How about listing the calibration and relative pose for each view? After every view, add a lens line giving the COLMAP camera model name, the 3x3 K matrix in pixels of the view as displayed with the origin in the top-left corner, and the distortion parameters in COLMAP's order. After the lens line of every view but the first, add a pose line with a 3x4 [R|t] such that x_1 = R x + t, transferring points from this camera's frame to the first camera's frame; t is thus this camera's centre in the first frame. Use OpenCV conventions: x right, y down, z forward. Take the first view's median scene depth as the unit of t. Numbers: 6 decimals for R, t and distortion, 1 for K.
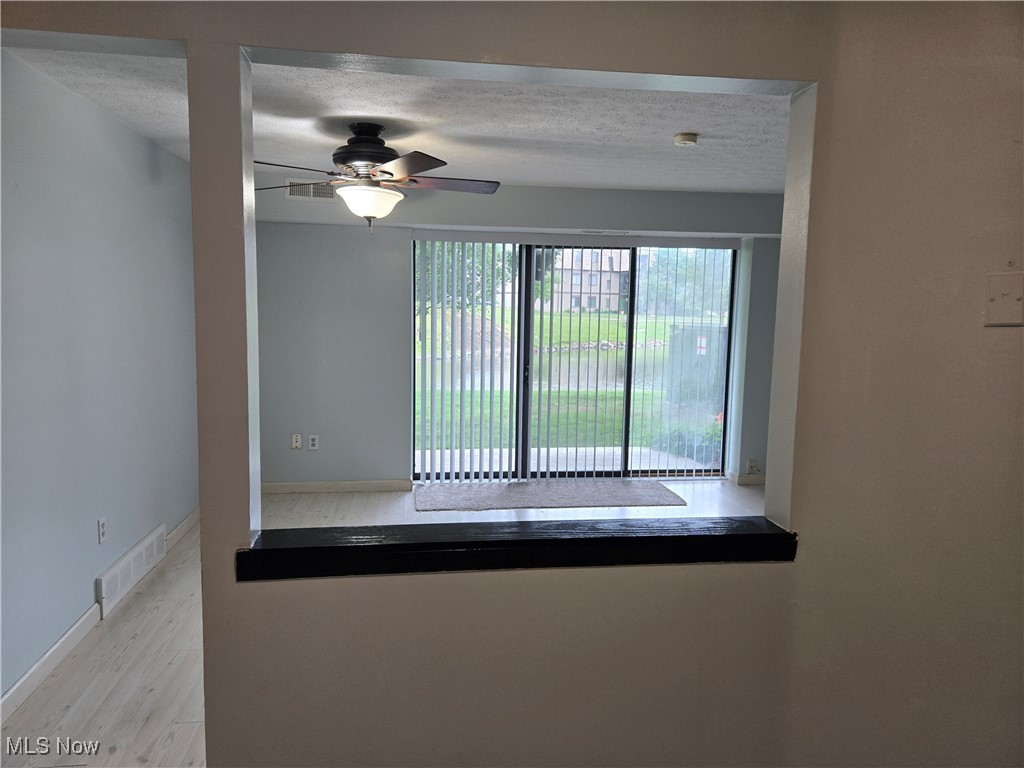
lens RADIAL K [[690.9, 0, 499.8], [0, 690.9, 389.3], [0, 0, 1]] dist [0.067510, -0.061141]
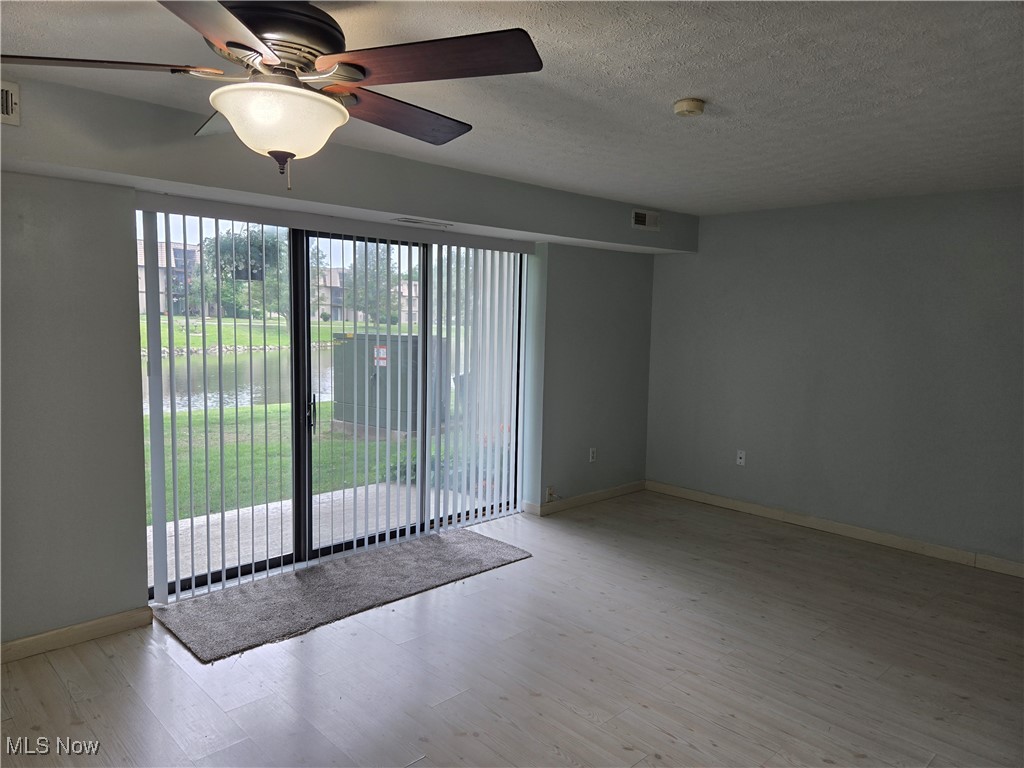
lens RADIAL K [[702.5, 0, 507.5], [0, 702.5, 387.1], [0, 0, 1]] dist [0.069099, -0.064202]
pose [[0.811167, -0.061824, 0.581537, -0.217236], [0.065931, 0.997724, 0.014104, -0.046075], [-0.581086, 0.026901, 0.813398, 0.295371]]
